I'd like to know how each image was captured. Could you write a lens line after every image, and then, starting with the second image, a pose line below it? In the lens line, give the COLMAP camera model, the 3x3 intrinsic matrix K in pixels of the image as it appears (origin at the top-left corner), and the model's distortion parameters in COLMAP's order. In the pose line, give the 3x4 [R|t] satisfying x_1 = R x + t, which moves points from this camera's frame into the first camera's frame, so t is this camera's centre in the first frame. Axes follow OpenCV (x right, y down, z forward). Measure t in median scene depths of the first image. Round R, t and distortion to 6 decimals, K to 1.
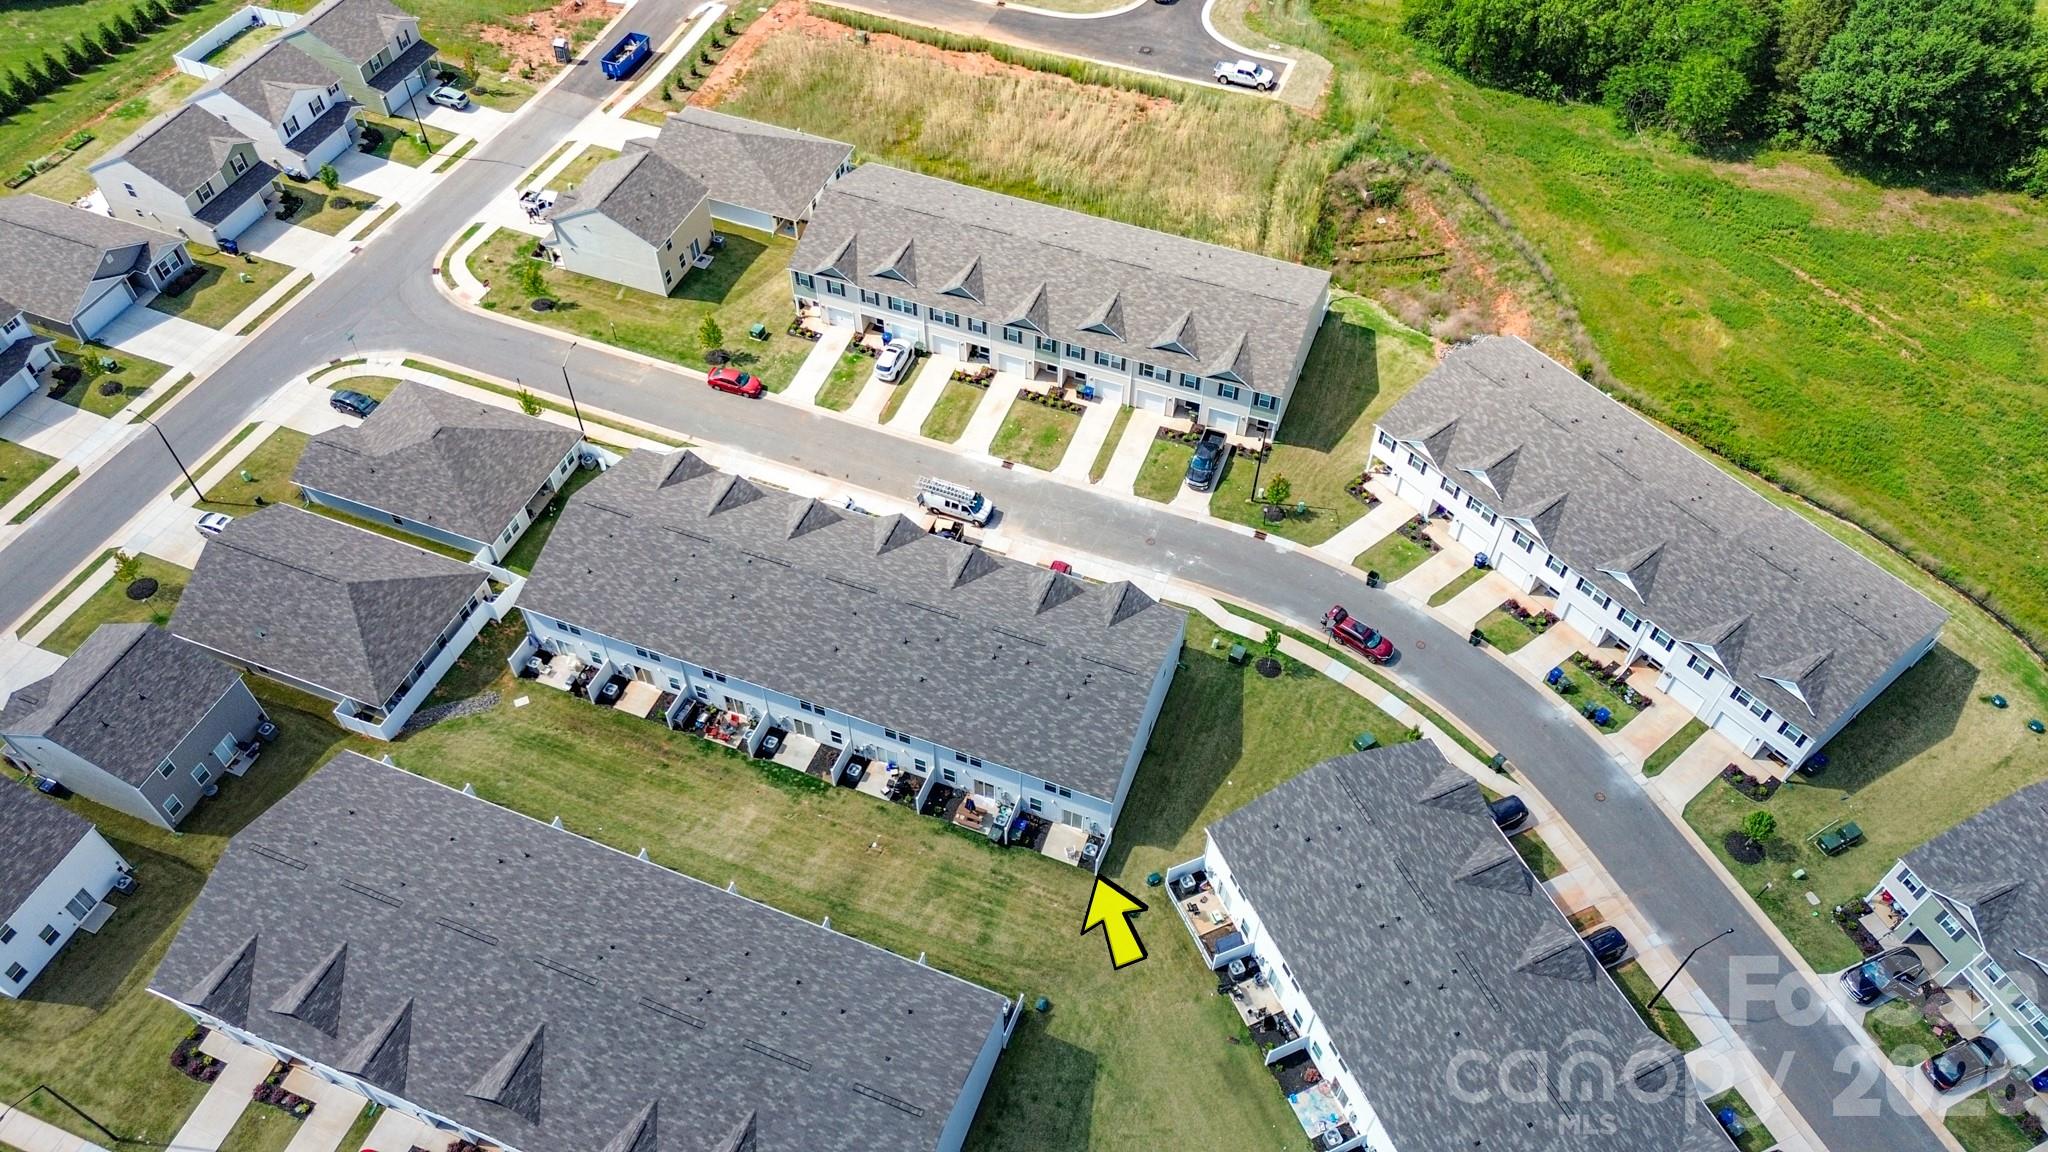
lens RADIAL K [[1451.2, 0, 1024.0], [0, 1451.2, 576.0], [0, 0, 1]] dist [0.050072, -0.056088]
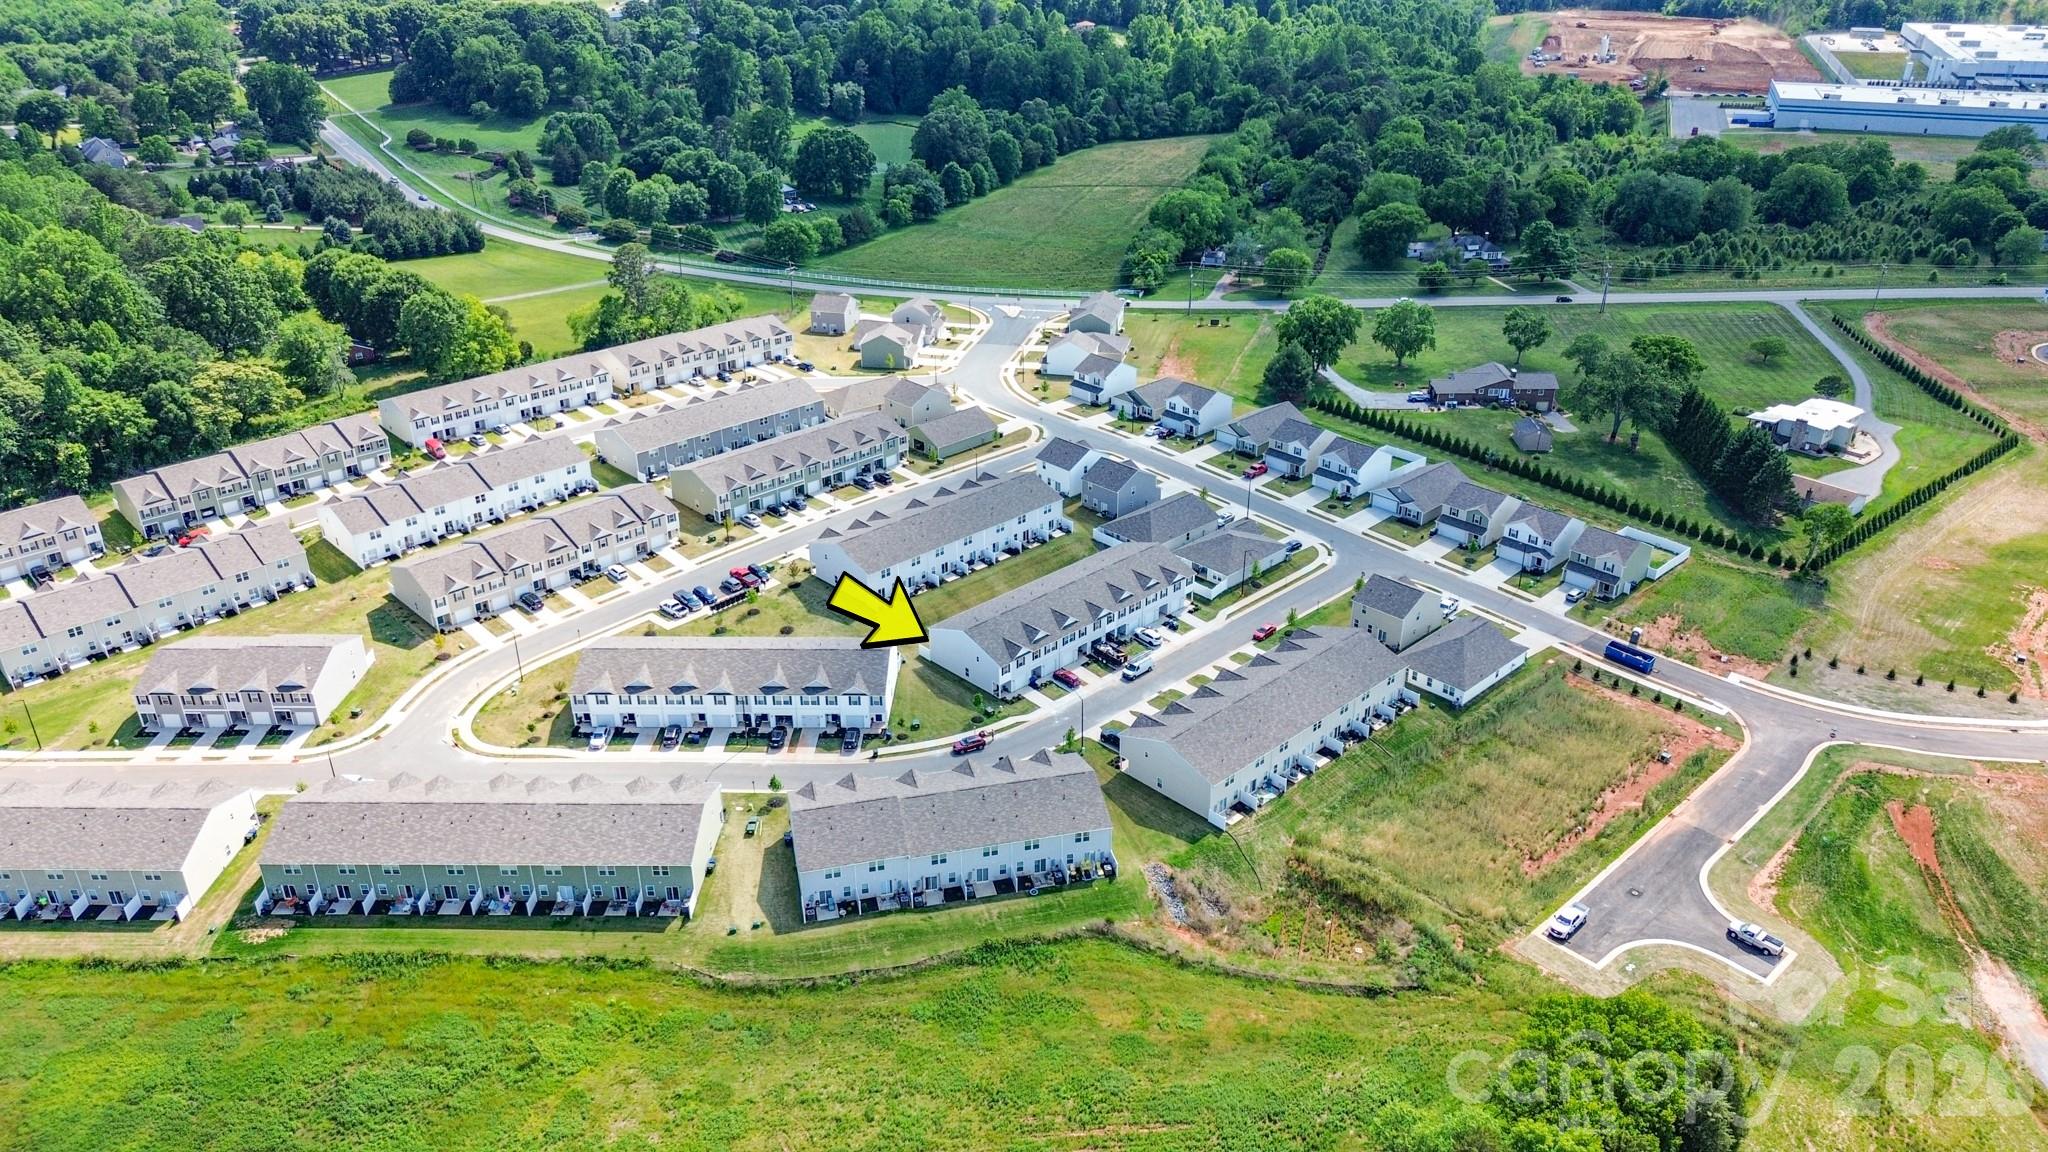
lens RADIAL K [[1451.2, 0, 1024.0], [0, 1451.2, 576.0], [0, 0, 1]] dist [0.050072, -0.056088]
pose [[-0.422389, 0.405819, -0.810493, 1.603922], [-0.695565, 0.428217, 0.576905, -1.164213], [0.581186, 0.807429, 0.101399, 0.650875]]
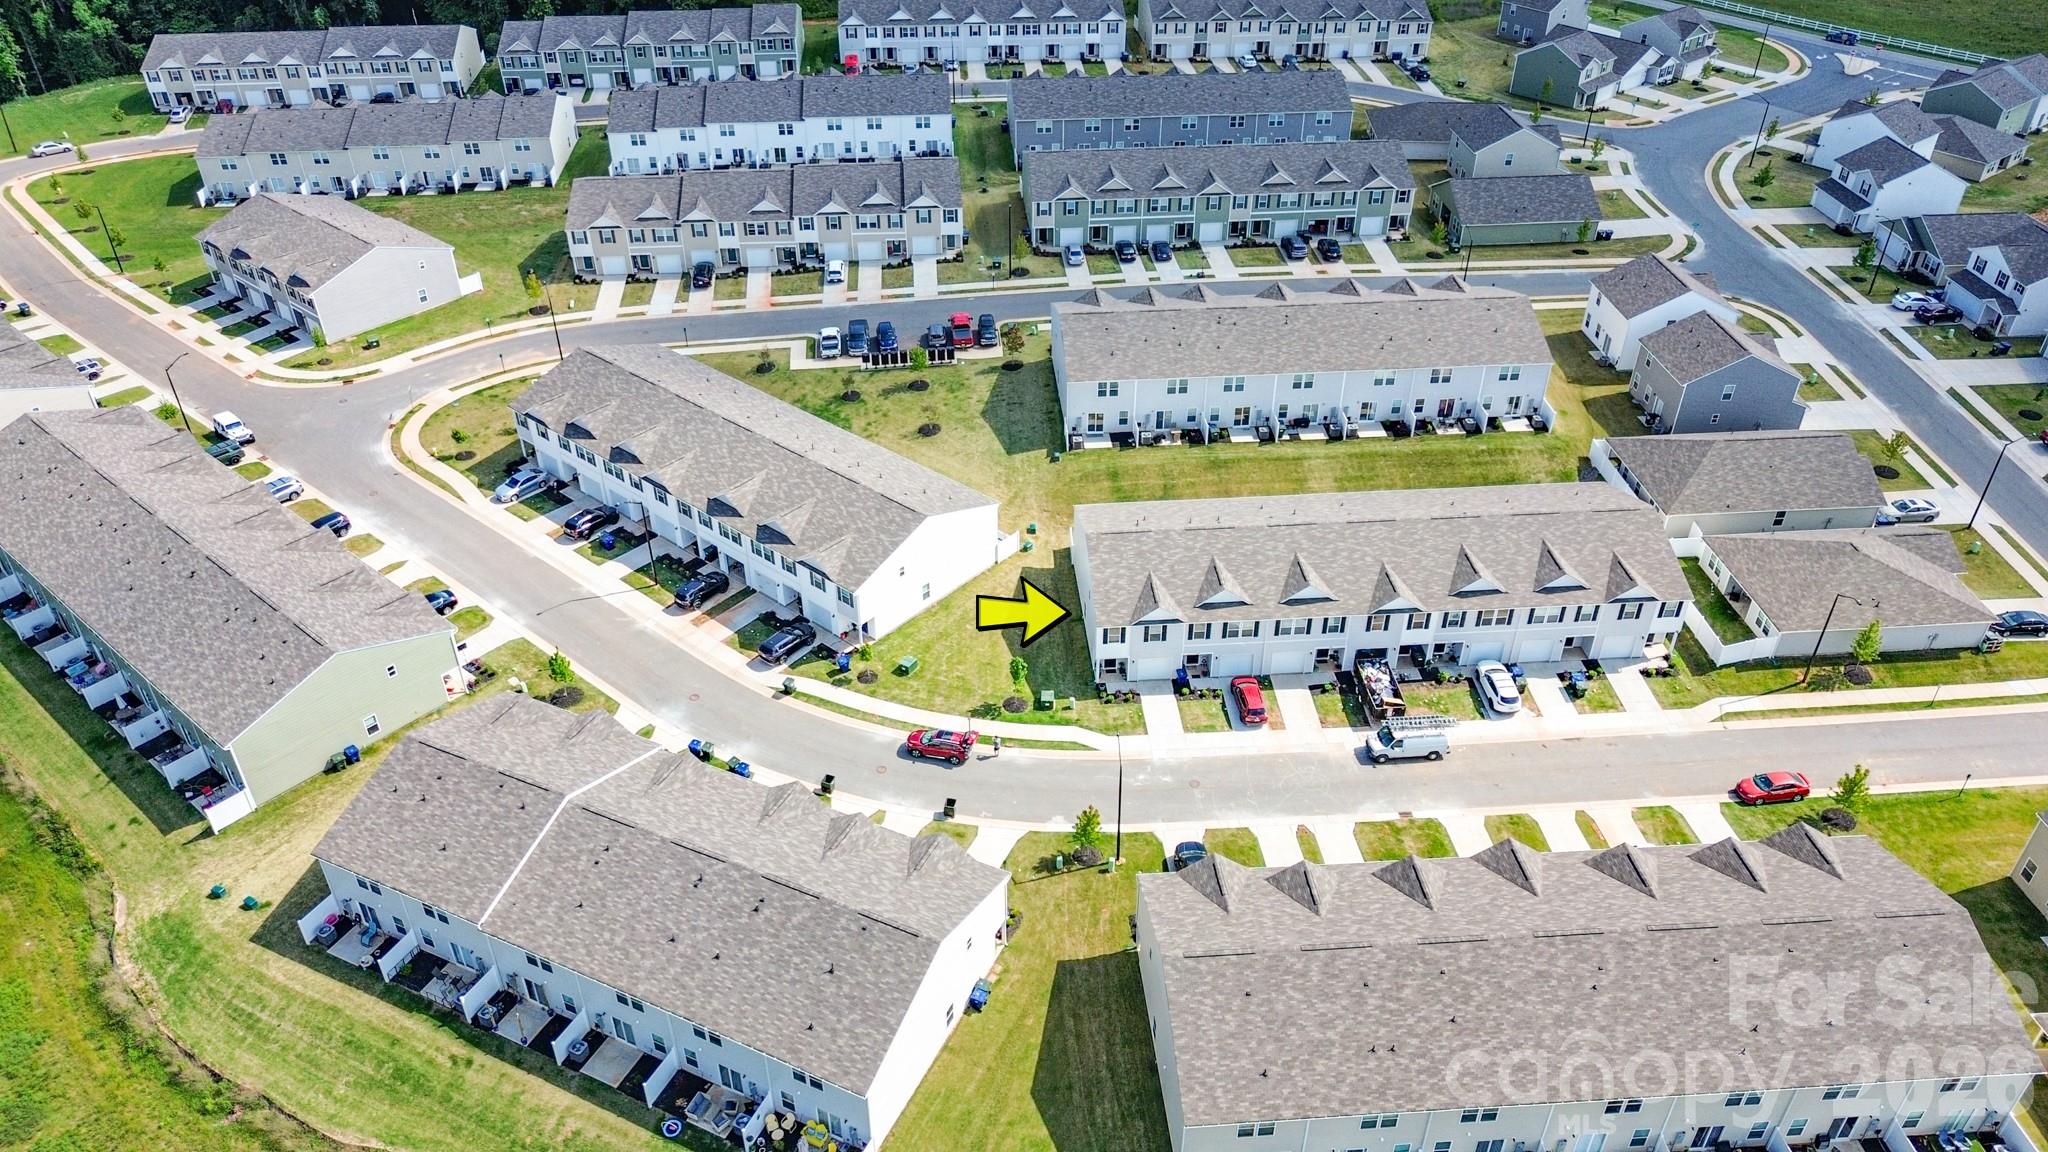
lens RADIAL K [[1451.2, 0, 1024.0], [0, 1451.2, 576.0], [0, 0, 1]] dist [0.050072, -0.056088]
pose [[-0.902610, 0.248645, -0.351383, 0.476607], [-0.330189, 0.123789, 0.935763, -0.859797], [0.276170, 0.960652, -0.029633, 0.908240]]
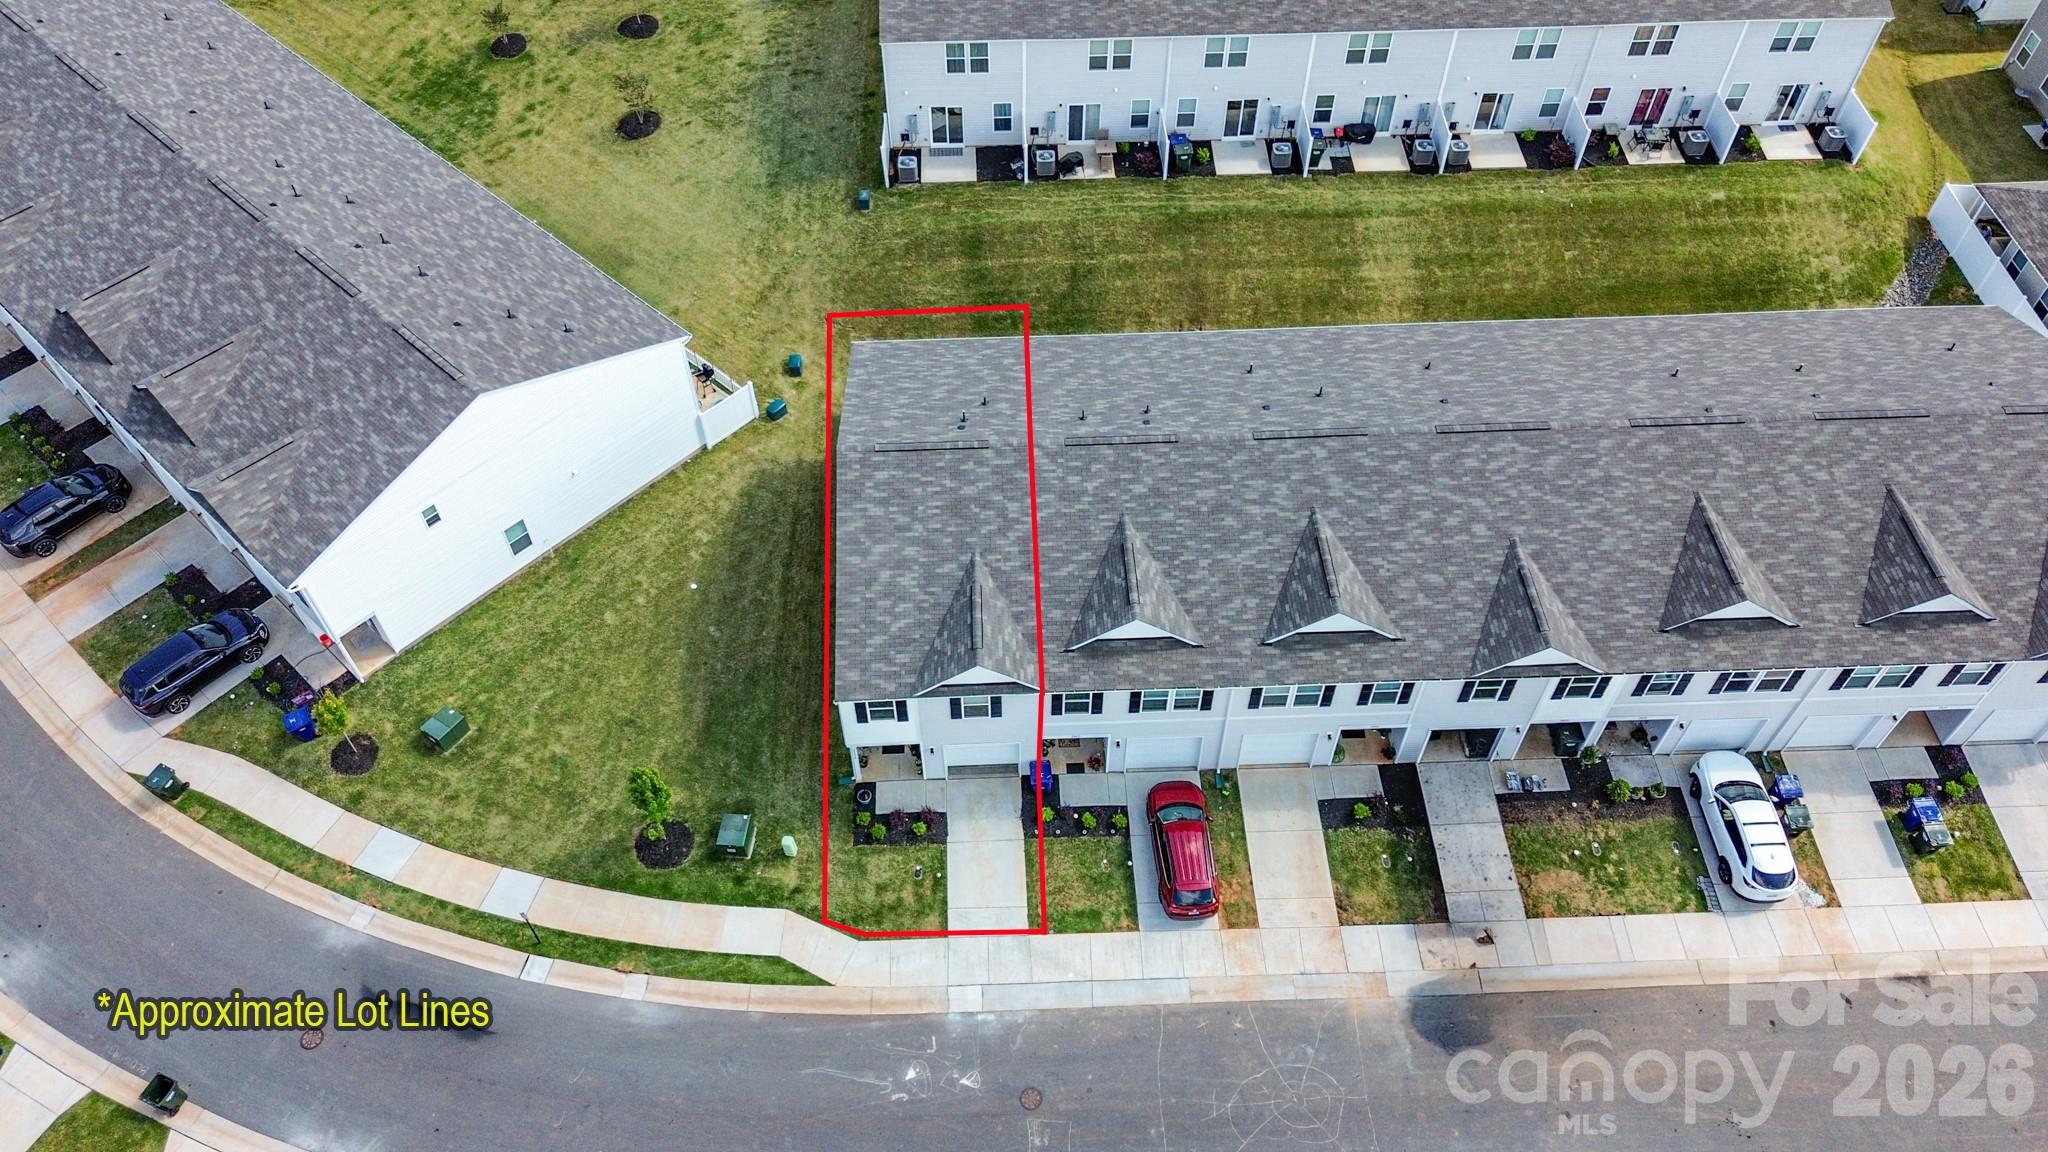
lens RADIAL K [[1427.7, 0, 1046.7], [0, 1427.7, 569.5], [0, 0, 1]] dist [0.040918, -0.027874]
pose [[-0.914428, 0.312239, -0.257542, 0.142400], [-0.314037, -0.145898, 0.938134, -0.368693], [0.255348, 0.938733, 0.231468, 0.812719]]
